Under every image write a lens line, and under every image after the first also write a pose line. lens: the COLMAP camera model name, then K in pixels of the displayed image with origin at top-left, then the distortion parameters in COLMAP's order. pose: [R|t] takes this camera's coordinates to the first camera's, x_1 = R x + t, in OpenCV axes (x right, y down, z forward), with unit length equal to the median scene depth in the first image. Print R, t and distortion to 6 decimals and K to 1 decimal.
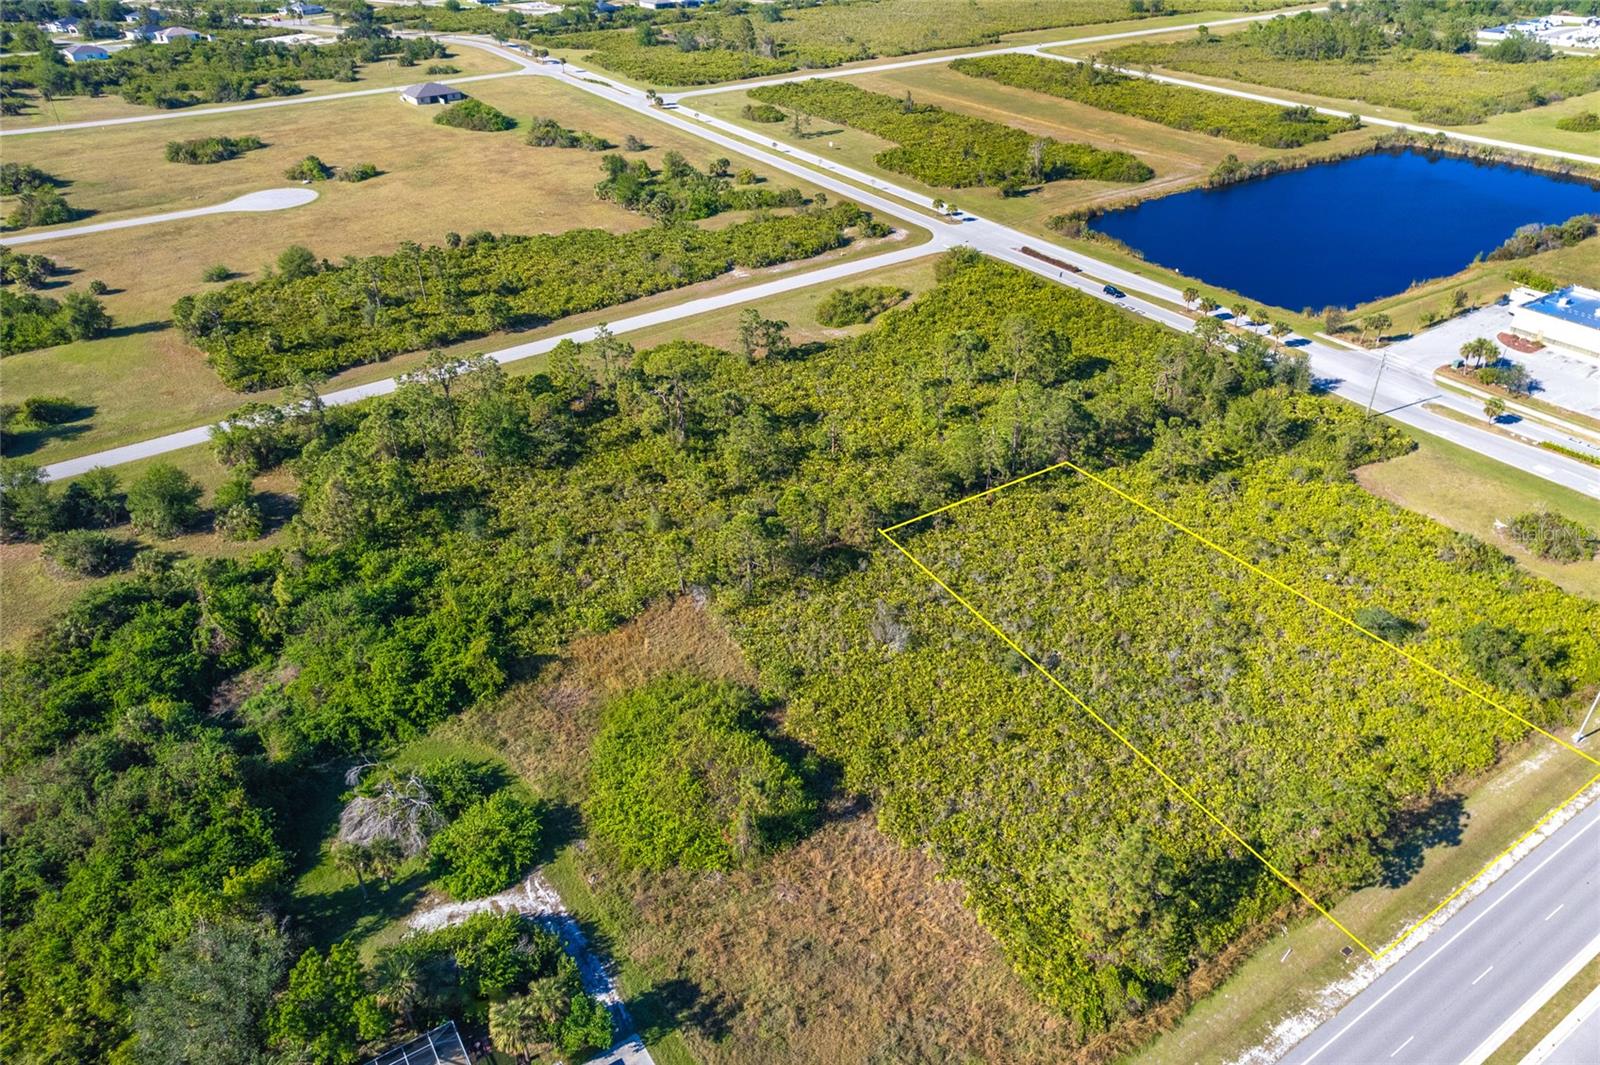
lens RADIAL K [[1102.2, 0, 811.6], [0, 1102.2, 523.1], [0, 0, 1]] dist [-0.056876, 0.058794]
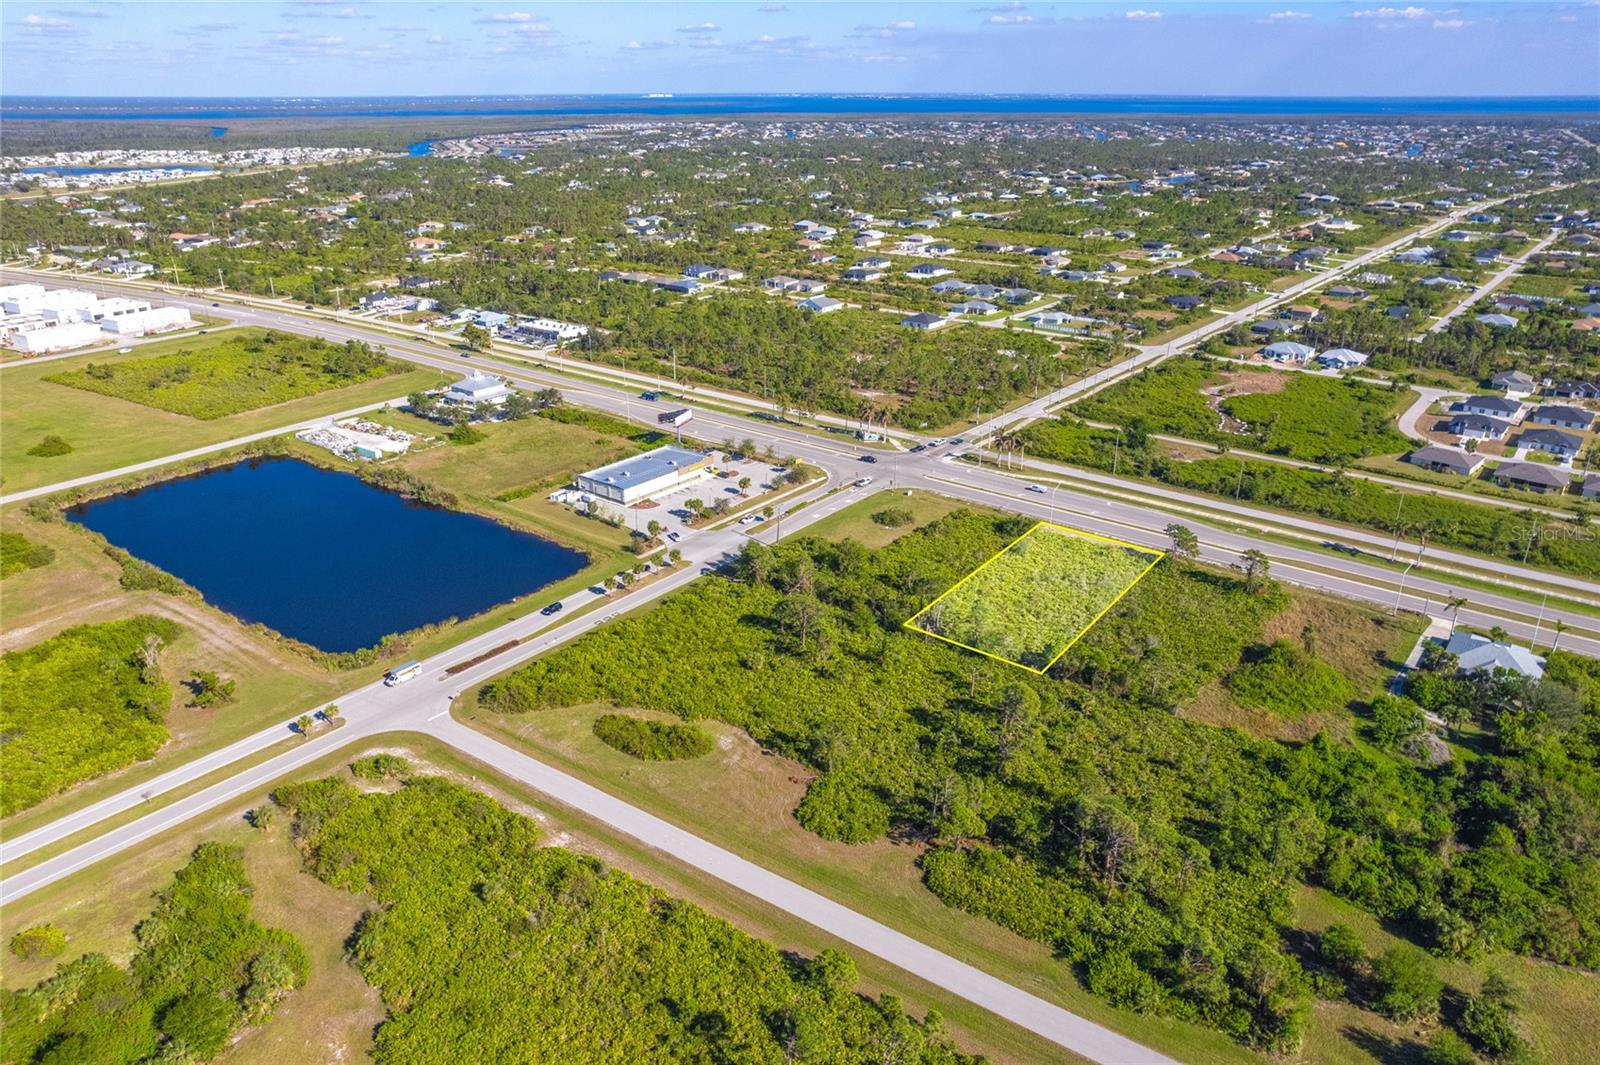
lens RADIAL K [[1104.3, 0, 811.8], [0, 1104.3, 530.7], [0, 0, 1]] dist [-0.032165, 0.000964]
pose [[-0.312293, -0.356345, 0.880620, -0.873715], [0.506154, 0.722035, 0.471670, -0.797084], [-0.803916, 0.593029, -0.045121, 0.932293]]
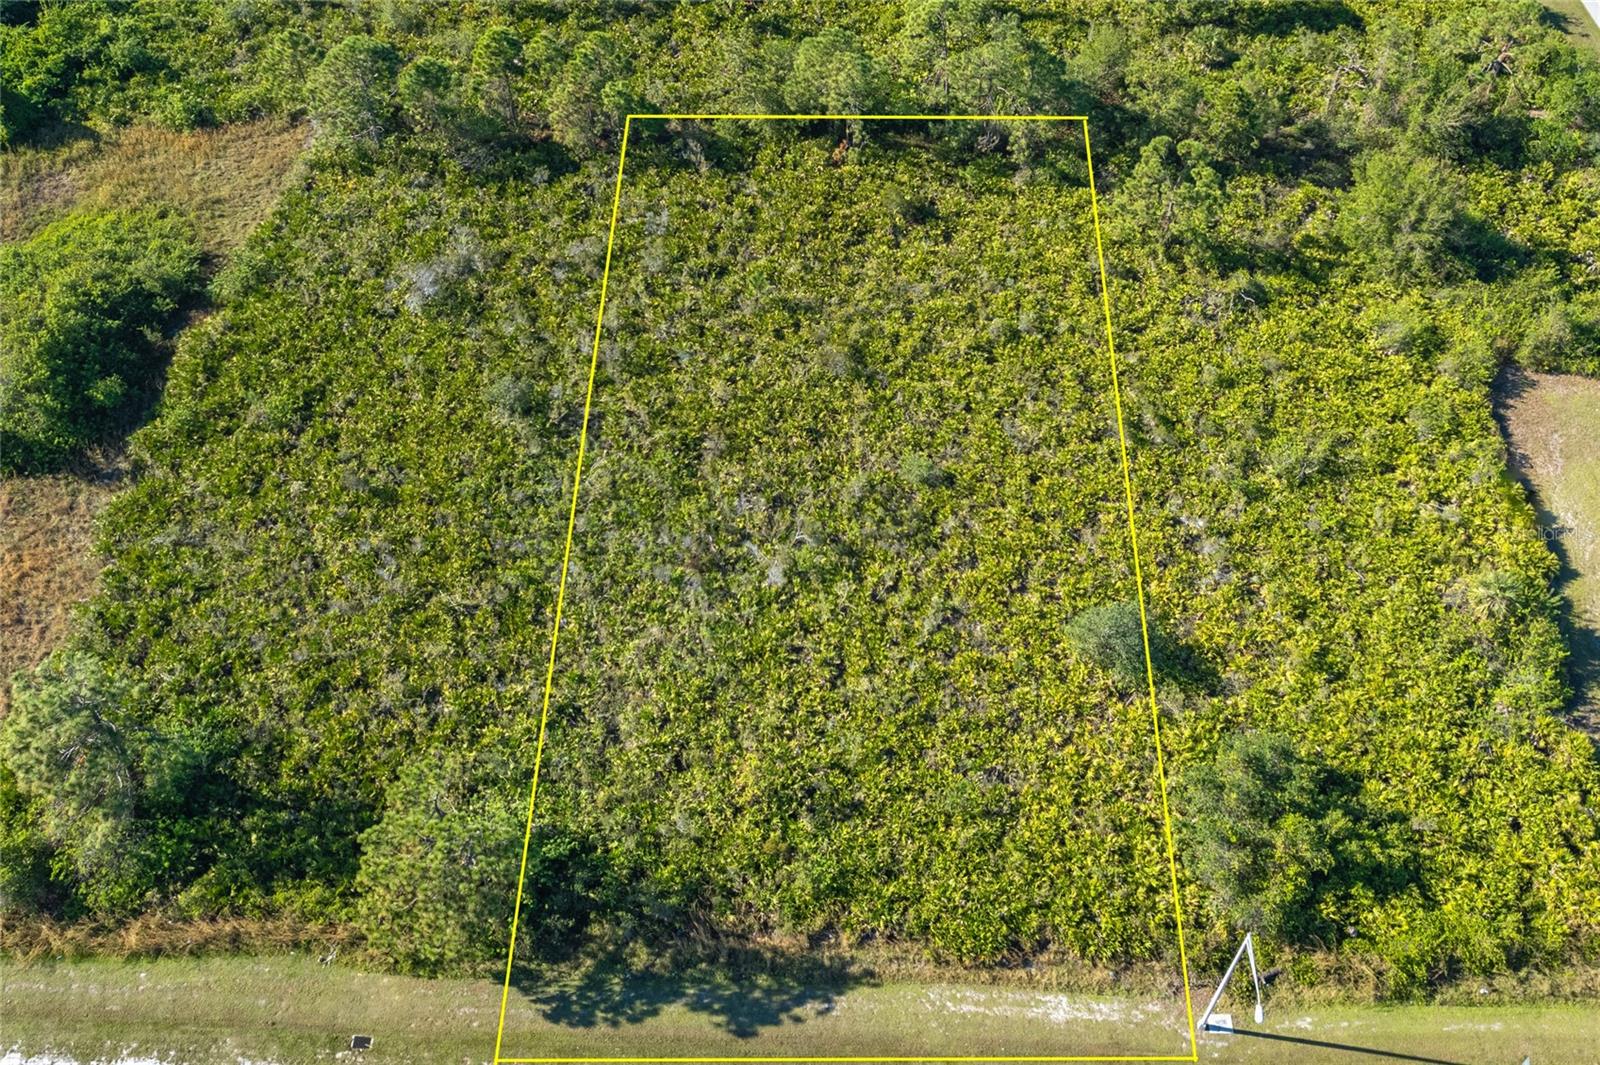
lens RADIAL K [[1414.1, 0, 827.0], [0, 1414.1, 408.8], [0, 0, 1]] dist [-0.036385, -0.000302]
pose [[0.821260, 0.426024, -0.379520, 0.400180], [-0.317142, 0.893810, 0.317056, -0.111519], [0.474293, -0.140024, 0.869160, 0.243004]]
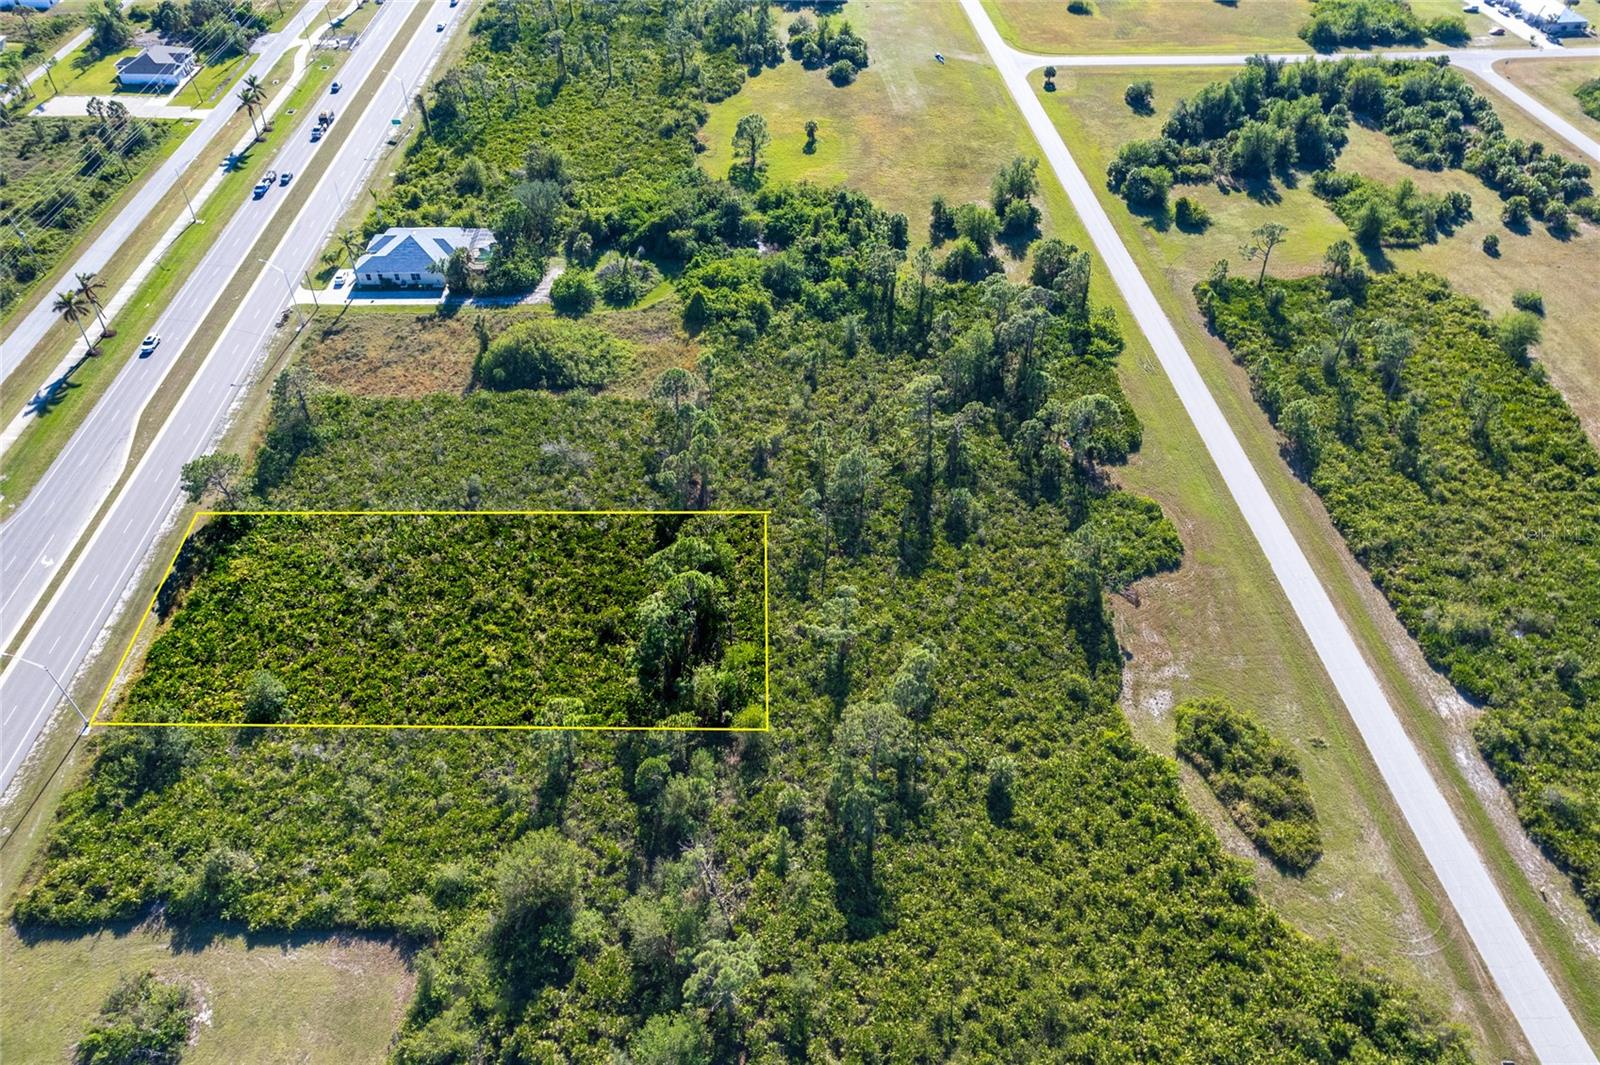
lens RADIAL K [[1102.2, 0, 811.6], [0, 1102.2, 523.1], [0, 0, 1]] dist [-0.056876, 0.058794]
pose [[-0.523819, 0.579716, -0.624134, 0.527485], [-0.466850, 0.417484, 0.779588, -0.694609], [0.712506, 0.699740, 0.051954, 0.788434]]
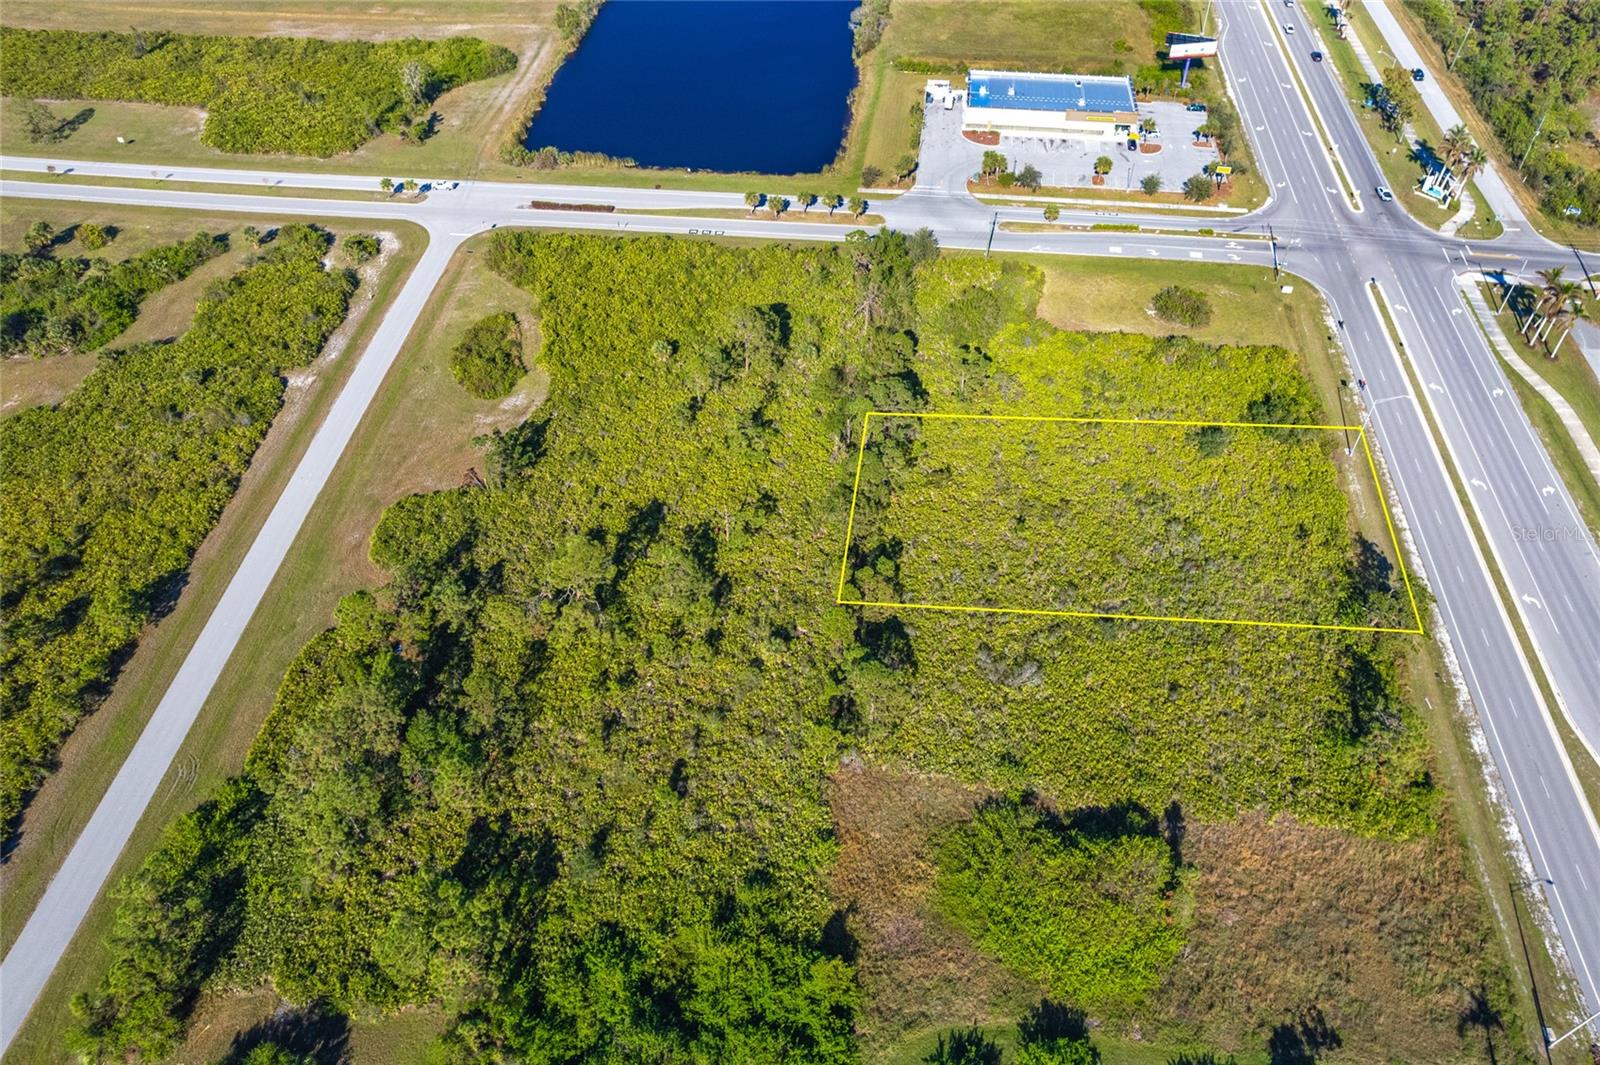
lens RADIAL K [[1102.2, 0, 811.6], [0, 1102.2, 523.1], [0, 0, 1]] dist [-0.056876, 0.058794]
pose [[0.650280, -0.543064, 0.531241, -0.367650], [0.411961, 0.839614, 0.354028, -0.326644], [-0.638298, -0.011366, 0.769706, 0.185148]]
